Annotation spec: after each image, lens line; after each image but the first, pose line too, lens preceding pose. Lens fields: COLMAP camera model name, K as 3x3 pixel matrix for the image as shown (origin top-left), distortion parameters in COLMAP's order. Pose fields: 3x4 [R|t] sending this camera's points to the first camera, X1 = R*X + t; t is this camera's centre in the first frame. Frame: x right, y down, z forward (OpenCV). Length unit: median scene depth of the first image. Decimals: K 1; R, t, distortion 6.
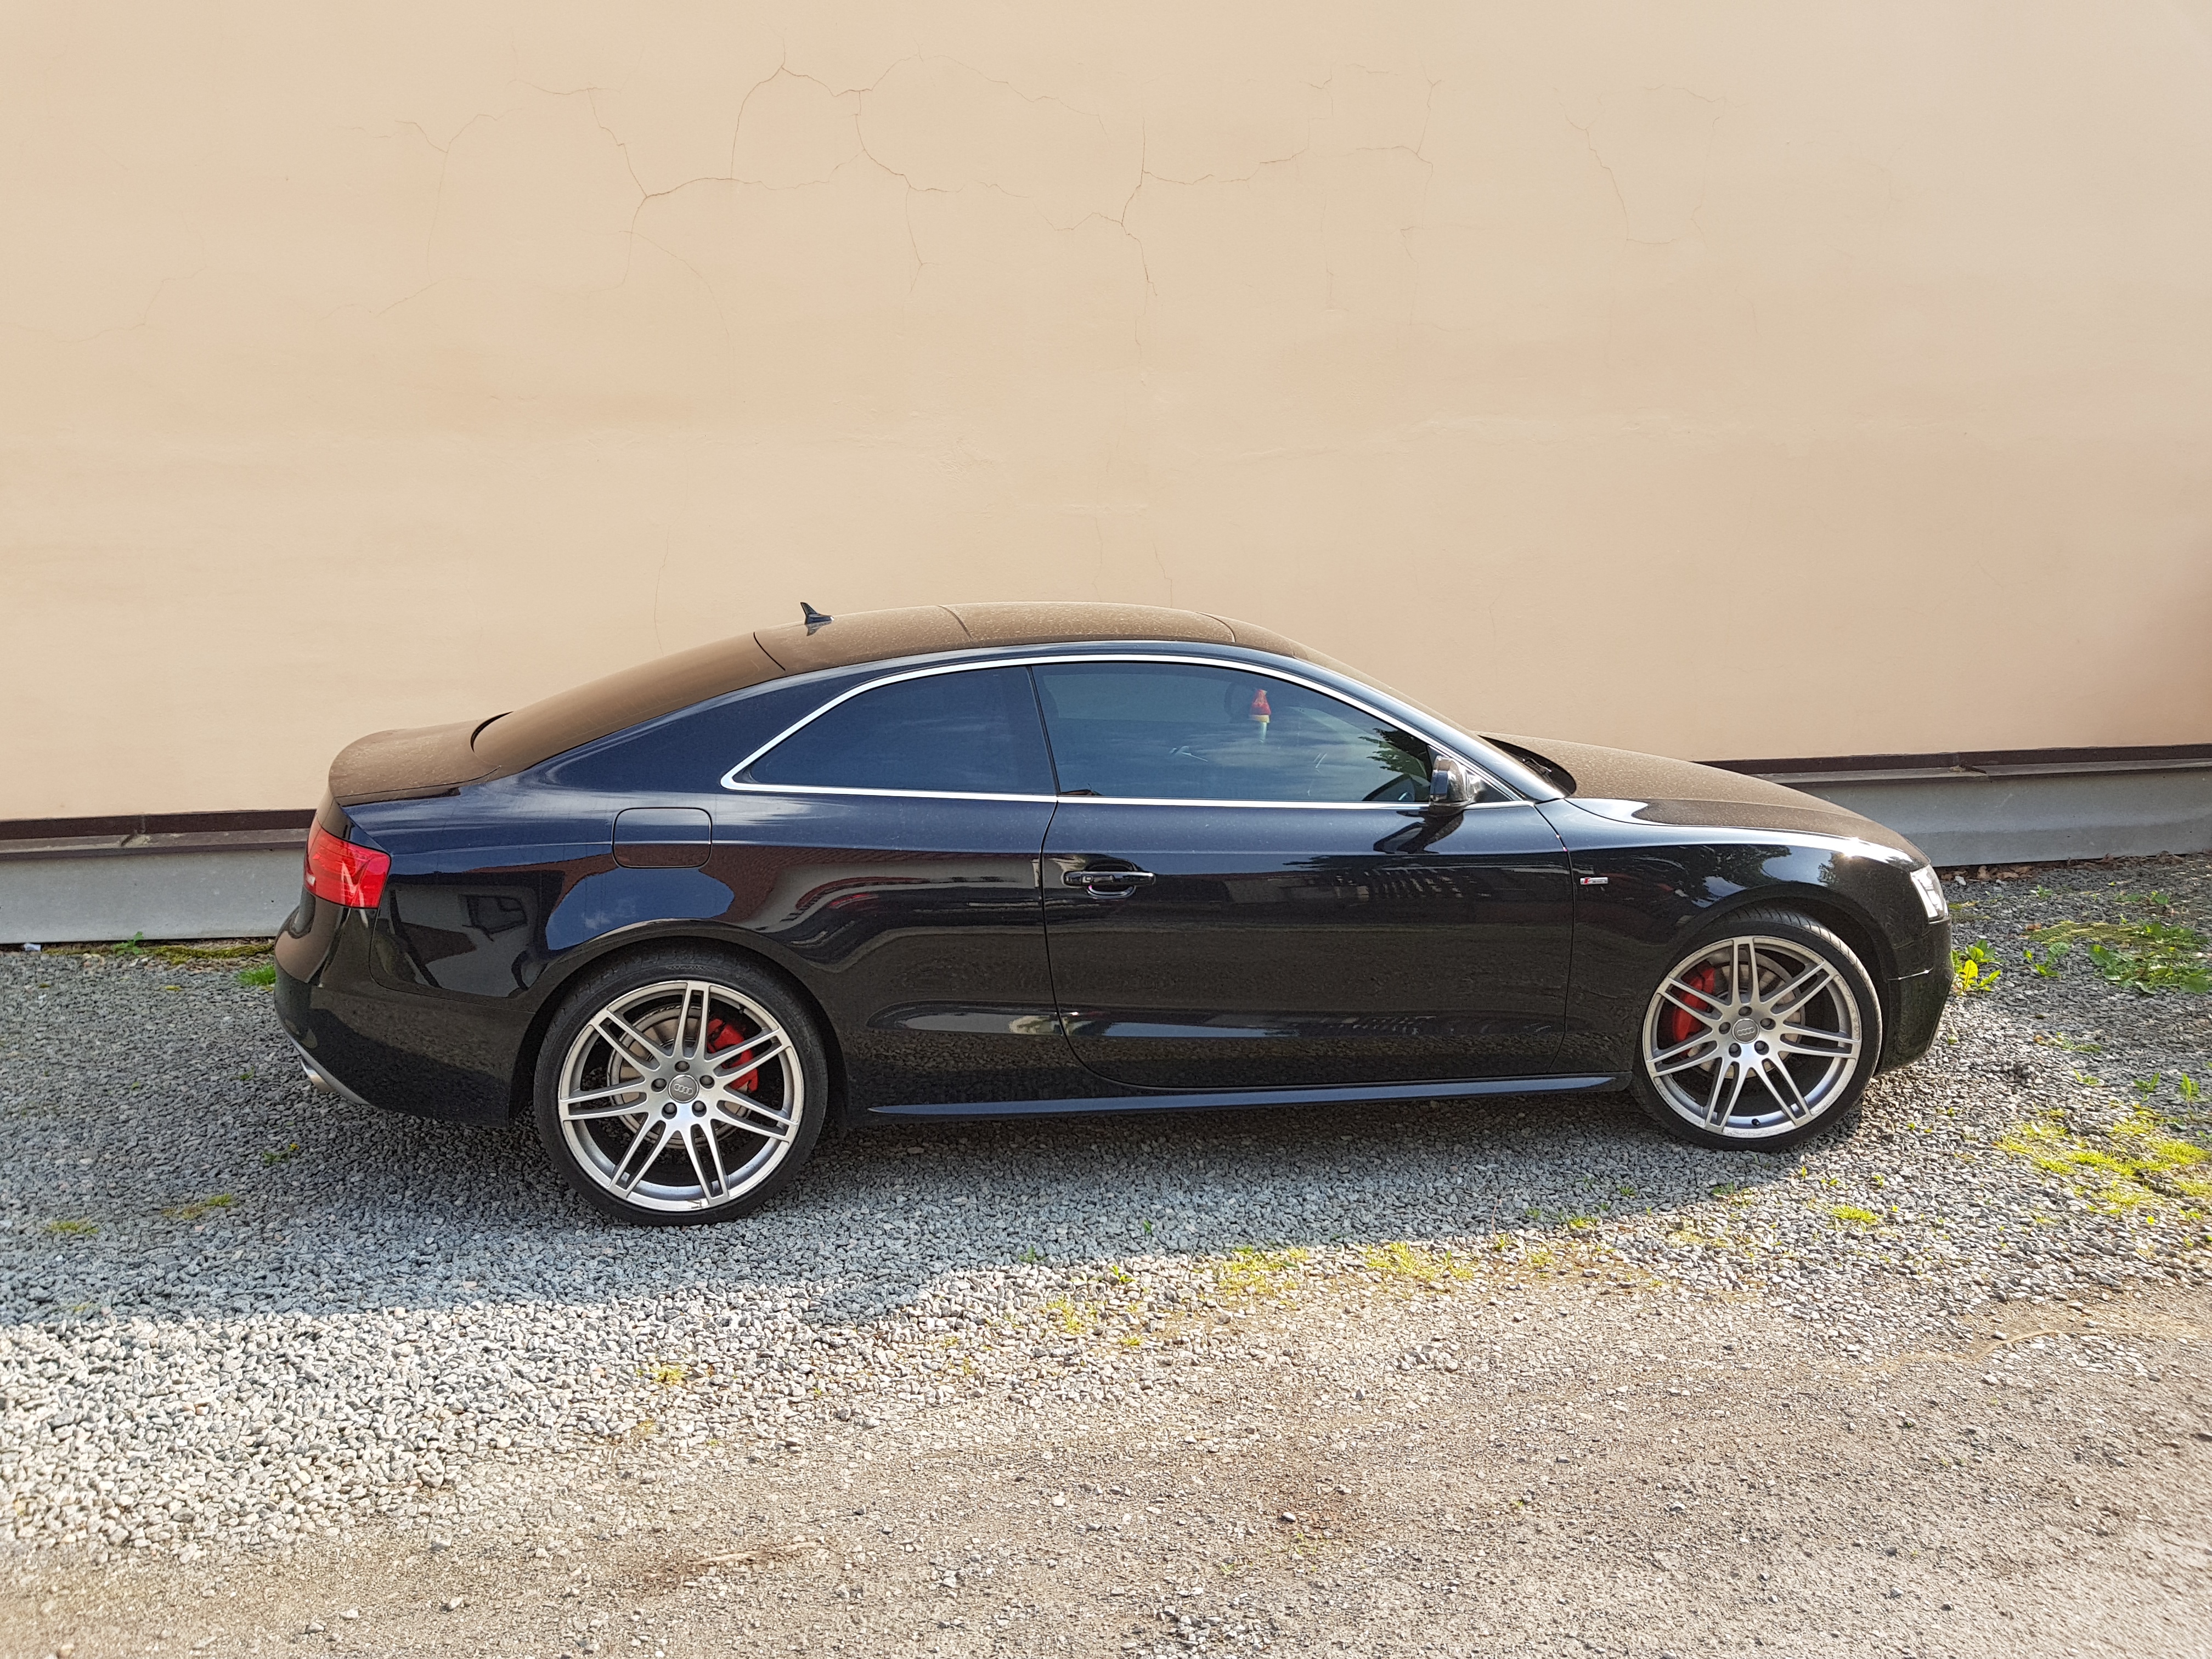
lens RADIAL K [[1775.0, 0, 1100.5], [0, 1775.0, 879.3], [0, 0, 1]] dist [-0.014660, -0.004576]
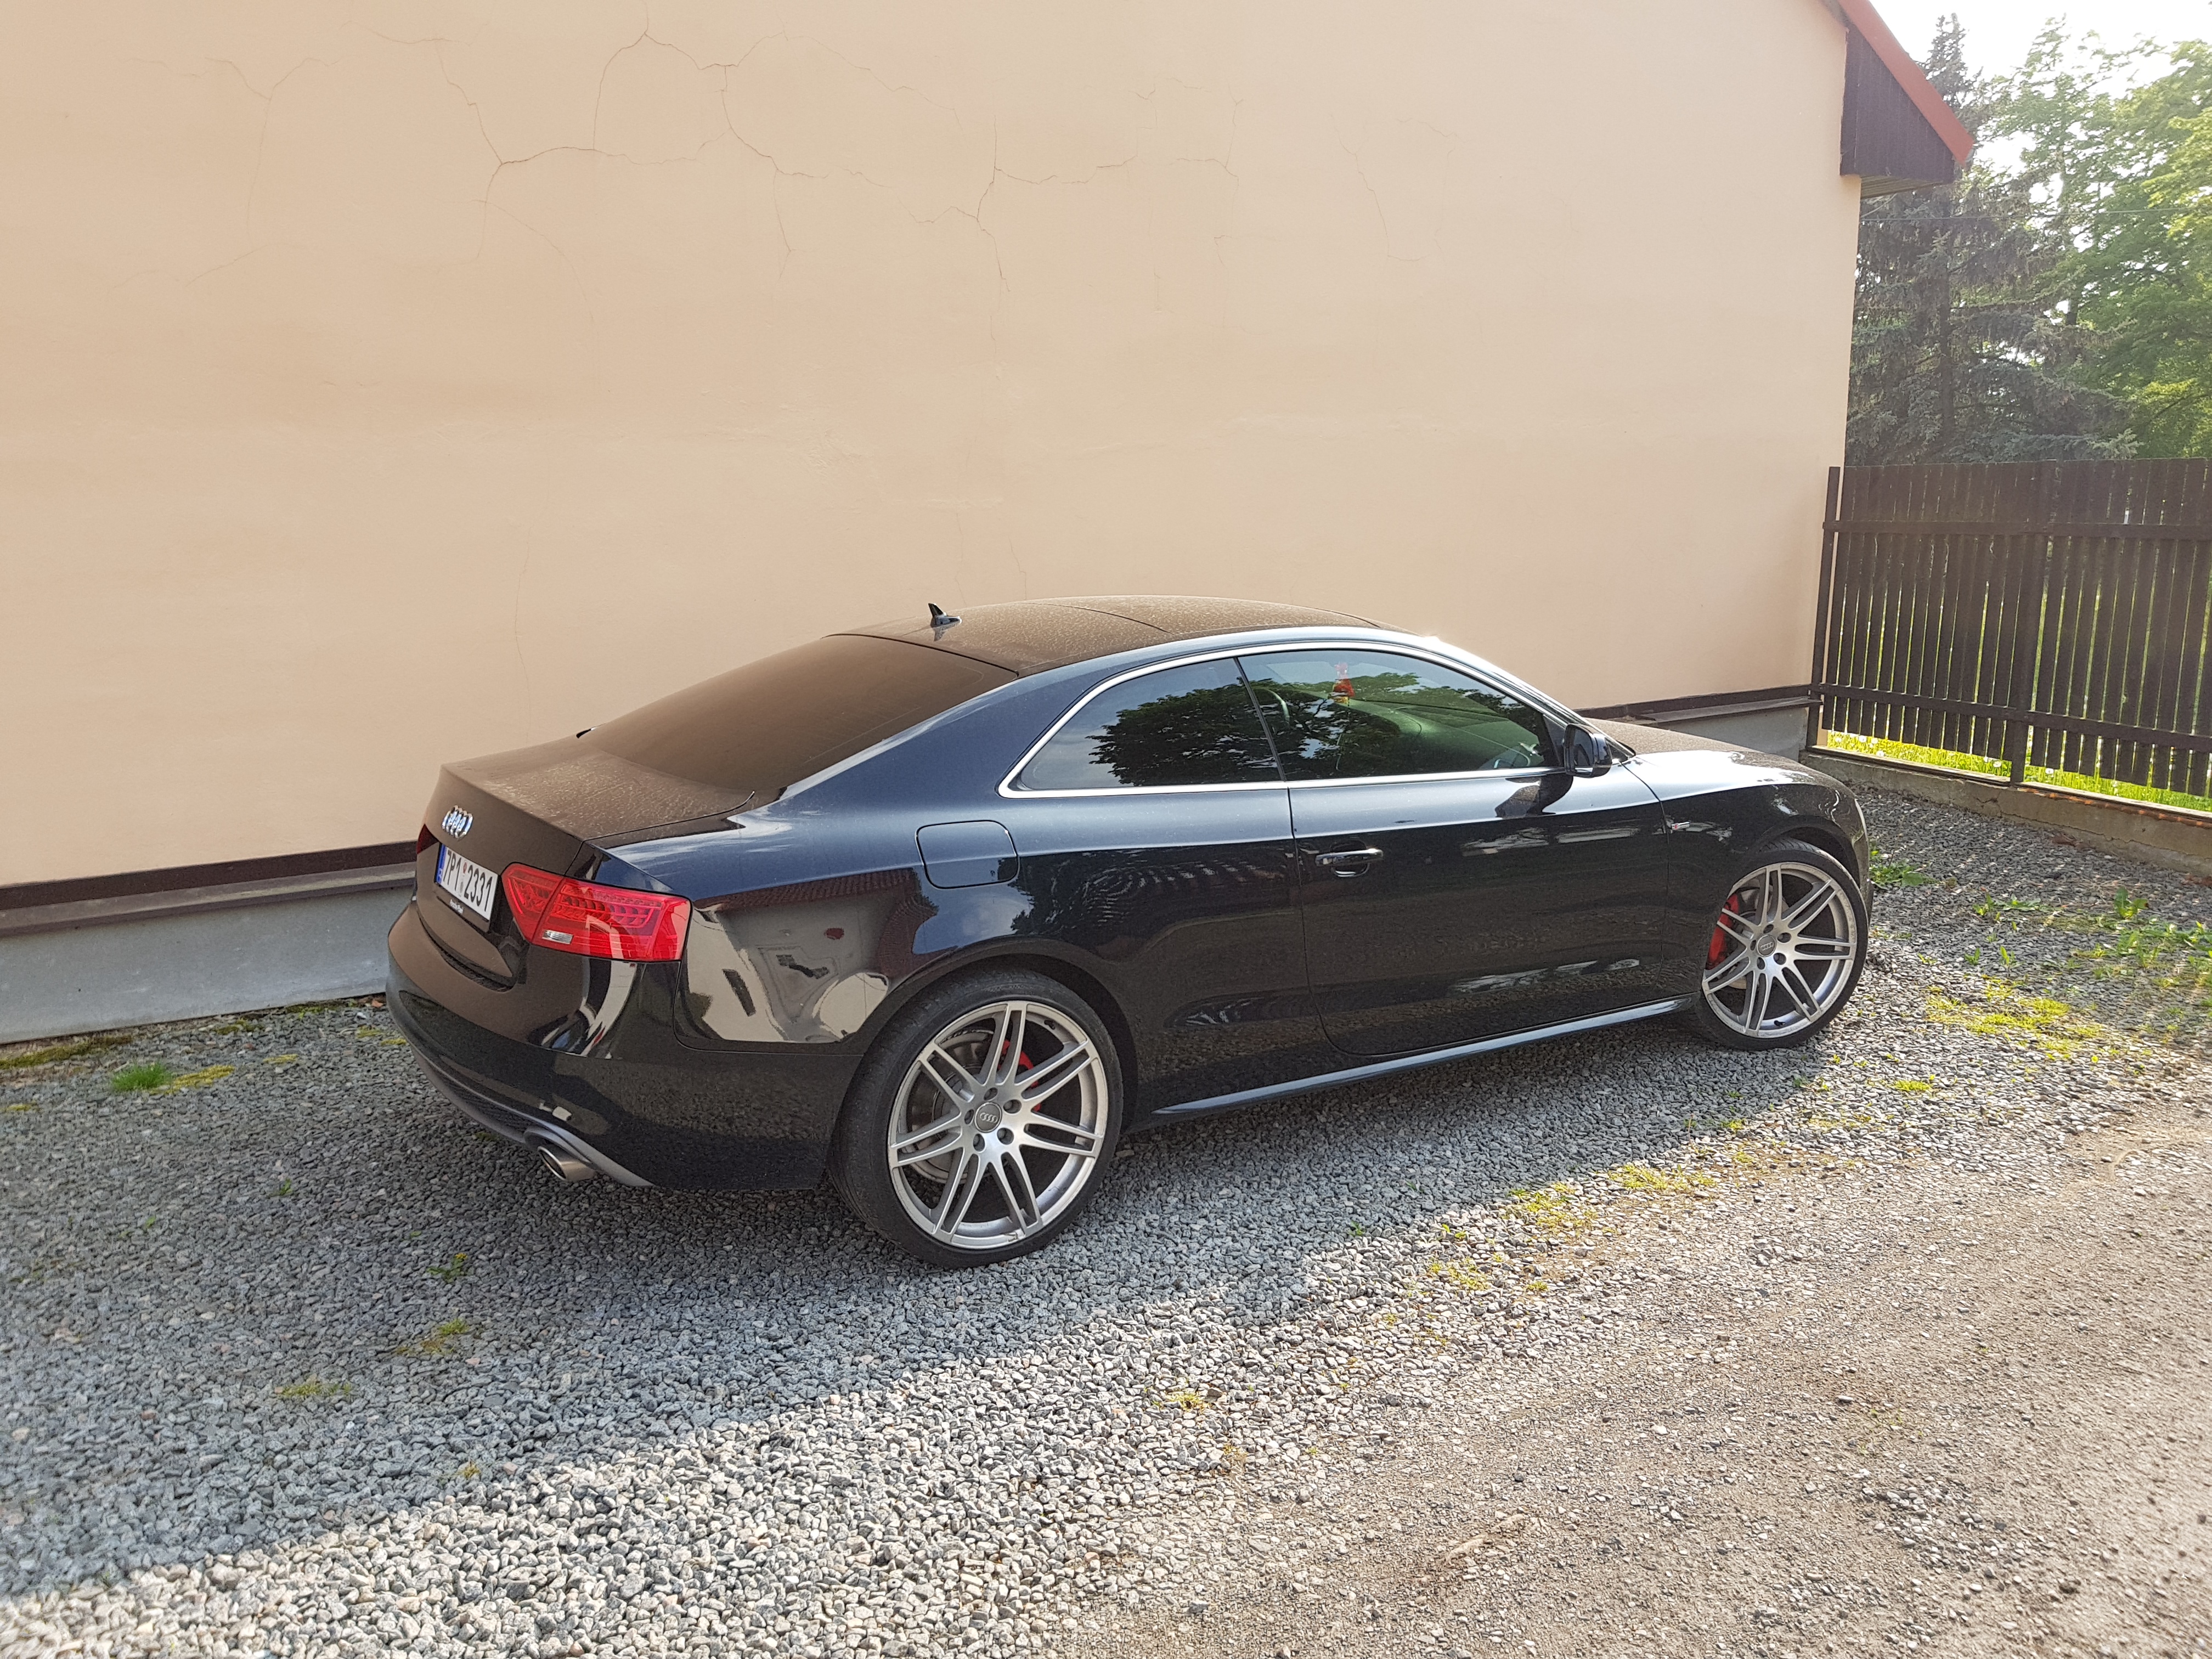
lens RADIAL K [[1778.1, 0, 1118.2], [0, 1778.1, 842.8], [0, 0, 1]] dist [-0.014827, -0.004329]
pose [[0.920401, -0.081340, 0.382421, -0.521431], [0.087353, 0.996176, 0.001644, -0.023310], [-0.381092, 0.031892, 0.923987, 0.092154]]
